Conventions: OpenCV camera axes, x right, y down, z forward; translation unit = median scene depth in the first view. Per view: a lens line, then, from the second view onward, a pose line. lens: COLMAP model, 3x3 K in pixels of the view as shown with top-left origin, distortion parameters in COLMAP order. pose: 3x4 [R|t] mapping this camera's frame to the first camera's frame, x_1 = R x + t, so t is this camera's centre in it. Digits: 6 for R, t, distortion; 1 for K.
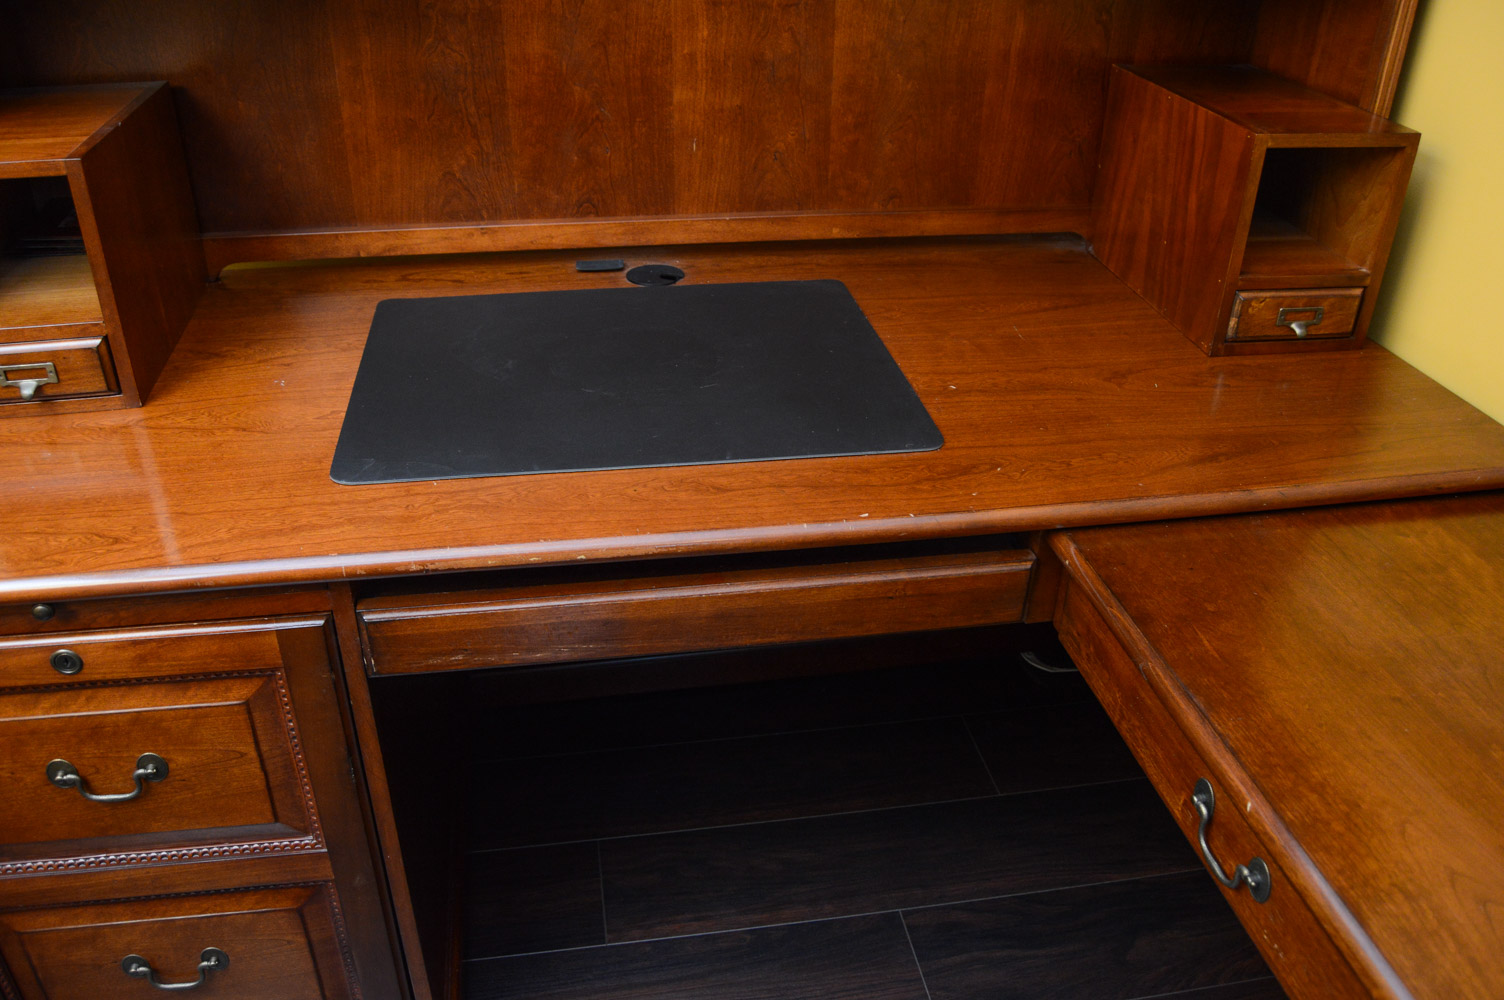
lens RADIAL K [[1190.0, 0, 749.0], [0, 1190.0, 506.9], [0, 0, 1]] dist [-0.095748, 0.036562]
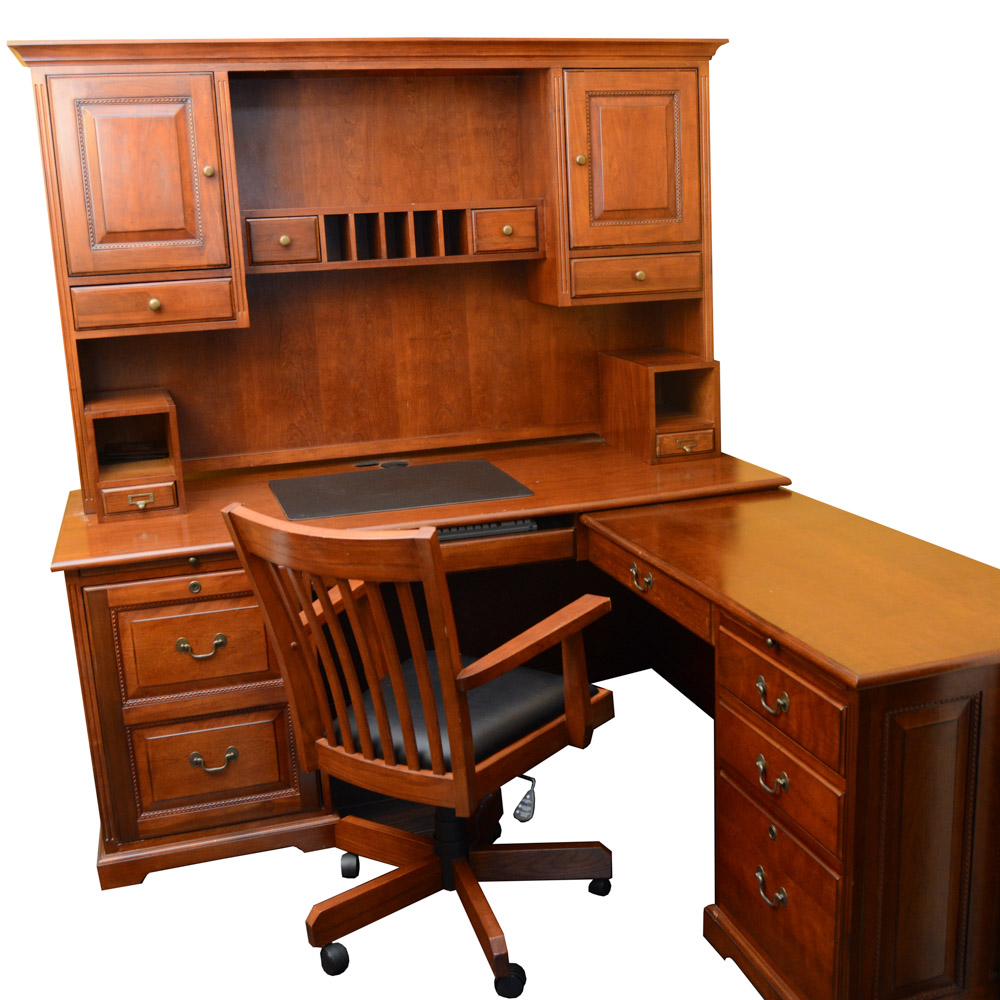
lens RADIAL K [[1175.3, 0, 538.6], [0, 1175.3, 503.9], [0, 0, 1]] dist [-0.085261, 0.000000]
pose [[0.986329, -0.089257, 0.138520, -0.164520], [0.126174, 0.949755, -0.286435, 0.664061], [-0.105993, 0.299996, 0.948034, -1.294590]]
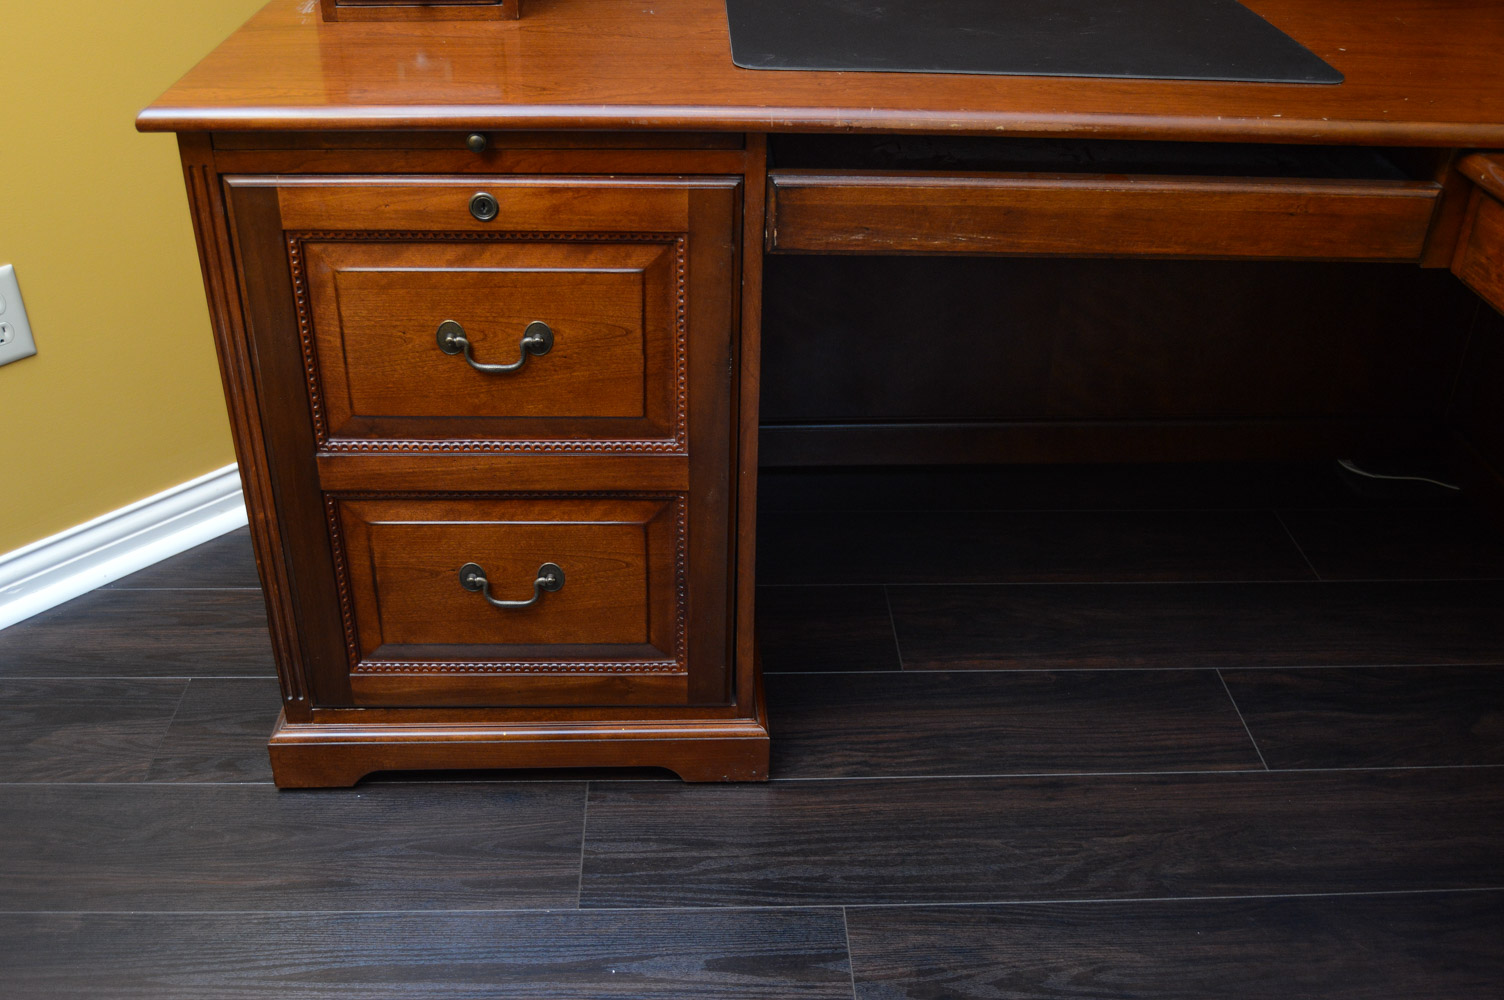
lens RADIAL K [[1424.4, 0, 755.3], [0, 1424.4, 496.4], [0, 0, 1]] dist [-0.070643, 0.000000]
pose [[0.992179, 0.067050, -0.105282, -0.172803], [-0.066051, 0.997732, 0.012945, 0.306019], [0.105912, -0.005889, 0.994358, -0.193206]]
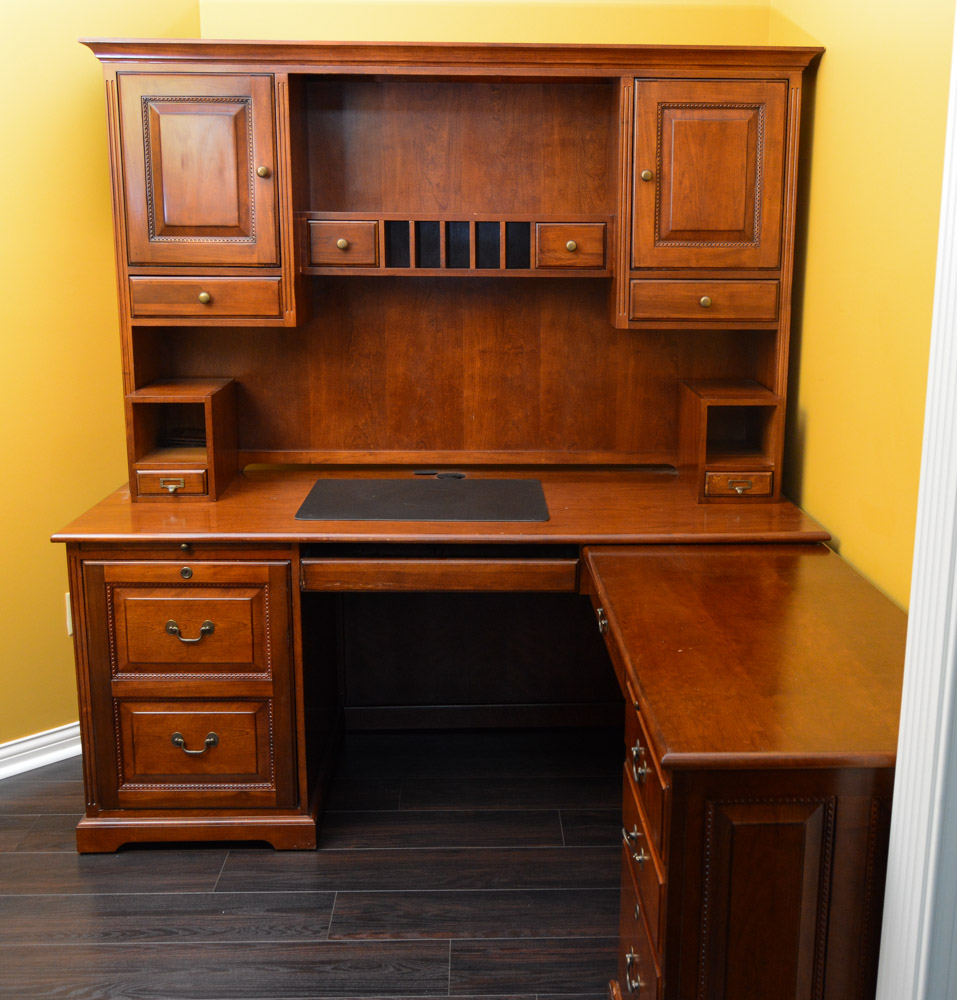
lens RADIAL K [[1204.0, 0, 529.6], [0, 1204.0, 505.3], [0, 0, 1]] dist [-0.027562, 0.000000]
pose [[0.993029, 0.019259, -0.116287, 0.406468], [-0.054515, 0.949744, -0.308243, 0.661342], [0.104507, 0.312433, 0.944174, -1.275708]]
